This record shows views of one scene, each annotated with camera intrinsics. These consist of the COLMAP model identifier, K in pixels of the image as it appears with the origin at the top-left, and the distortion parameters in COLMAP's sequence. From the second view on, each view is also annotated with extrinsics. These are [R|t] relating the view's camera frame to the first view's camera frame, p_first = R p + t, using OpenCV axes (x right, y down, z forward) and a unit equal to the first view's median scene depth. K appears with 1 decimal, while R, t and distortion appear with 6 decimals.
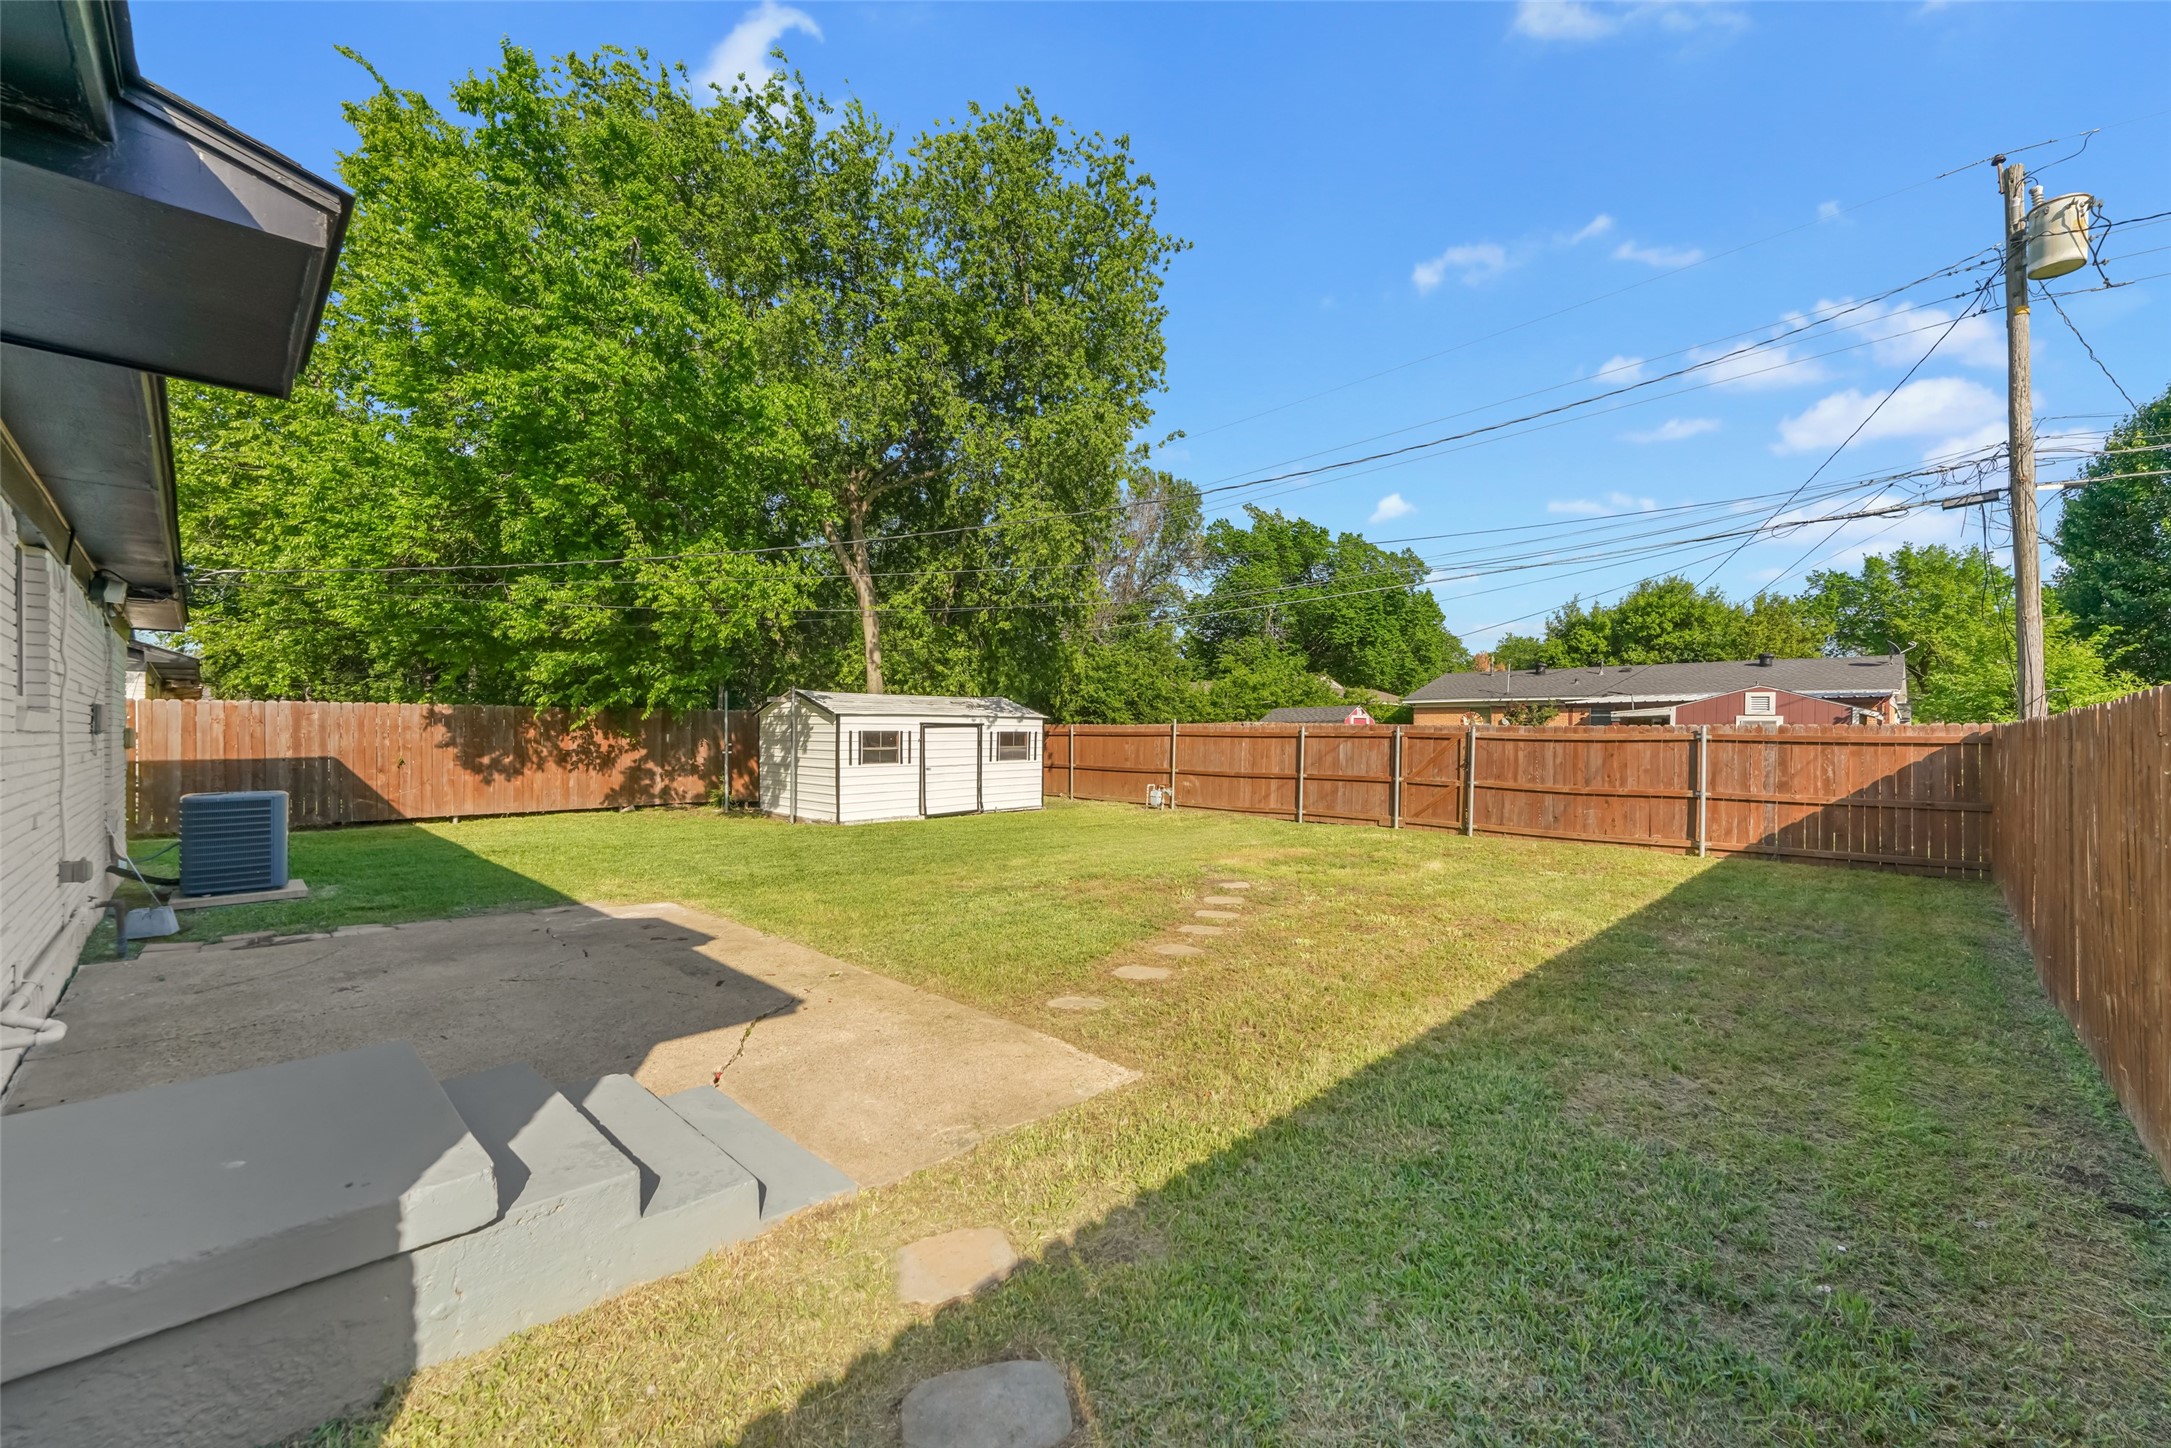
lens RADIAL K [[873.6, 0, 1085.8], [0, 873.6, 727.4], [0, 0, 1]] dist [0.003437, 0.000265]
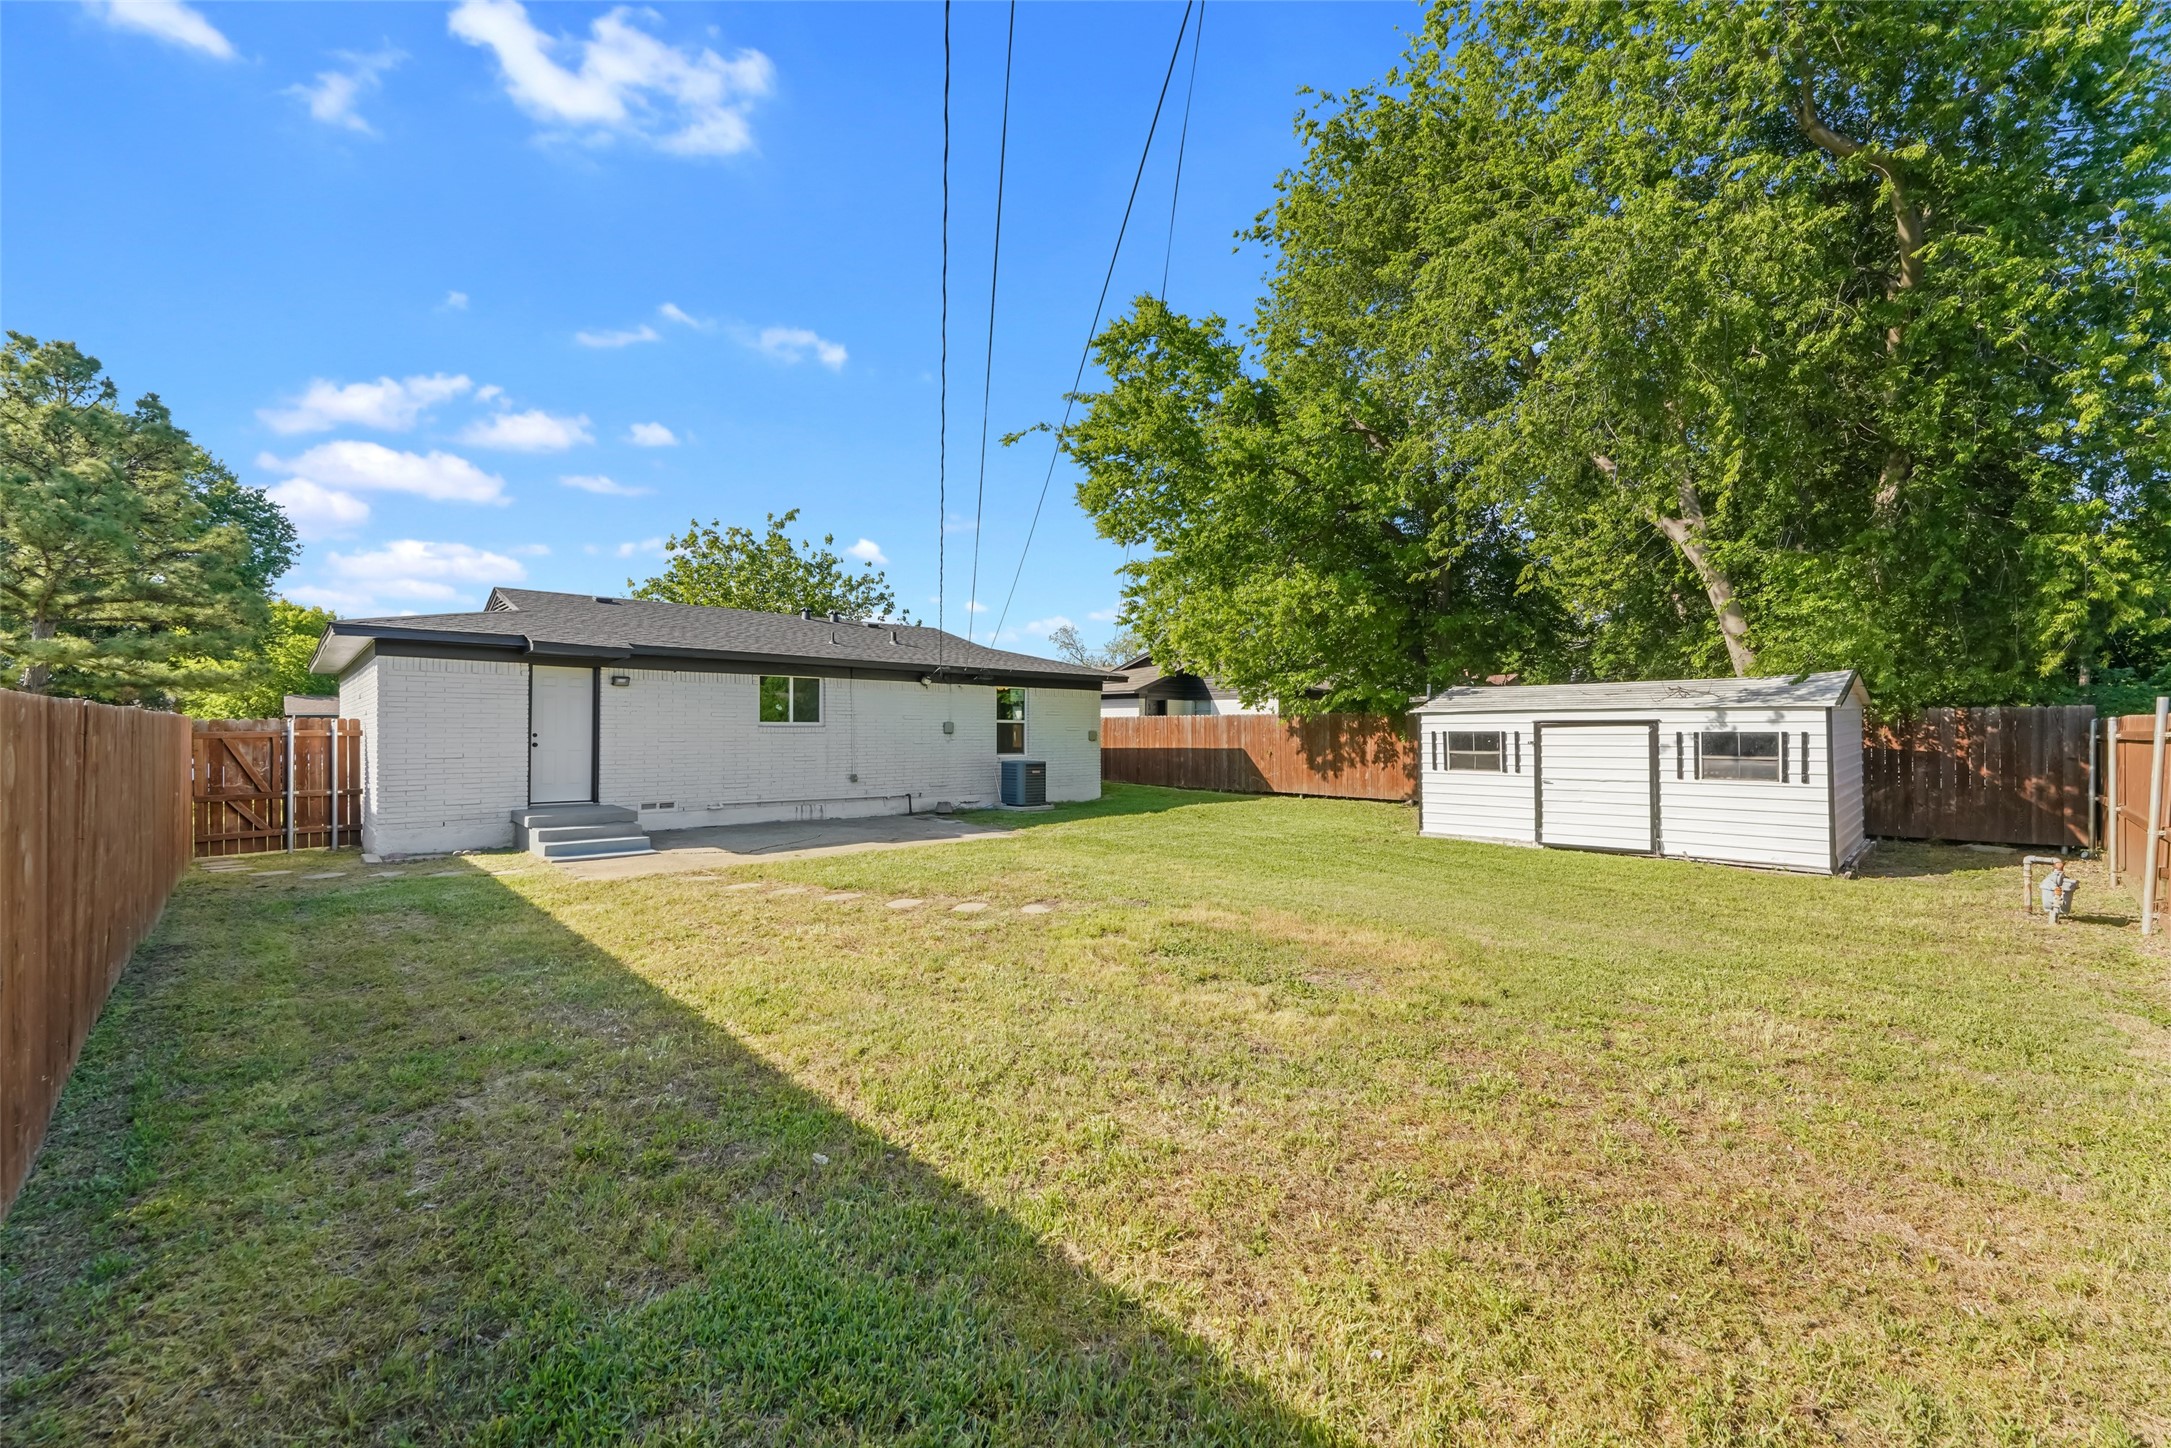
lens RADIAL K [[873.6, 0, 1086.2], [0, 873.6, 726.8], [0, 0, 1]] dist [0.003437, 0.000265]
pose [[-0.084315, -0.011147, -0.996377, 0.576394], [0.002253, 0.999933, -0.011377, 0.007487], [0.996437, -0.003204, -0.084284, 0.642825]]
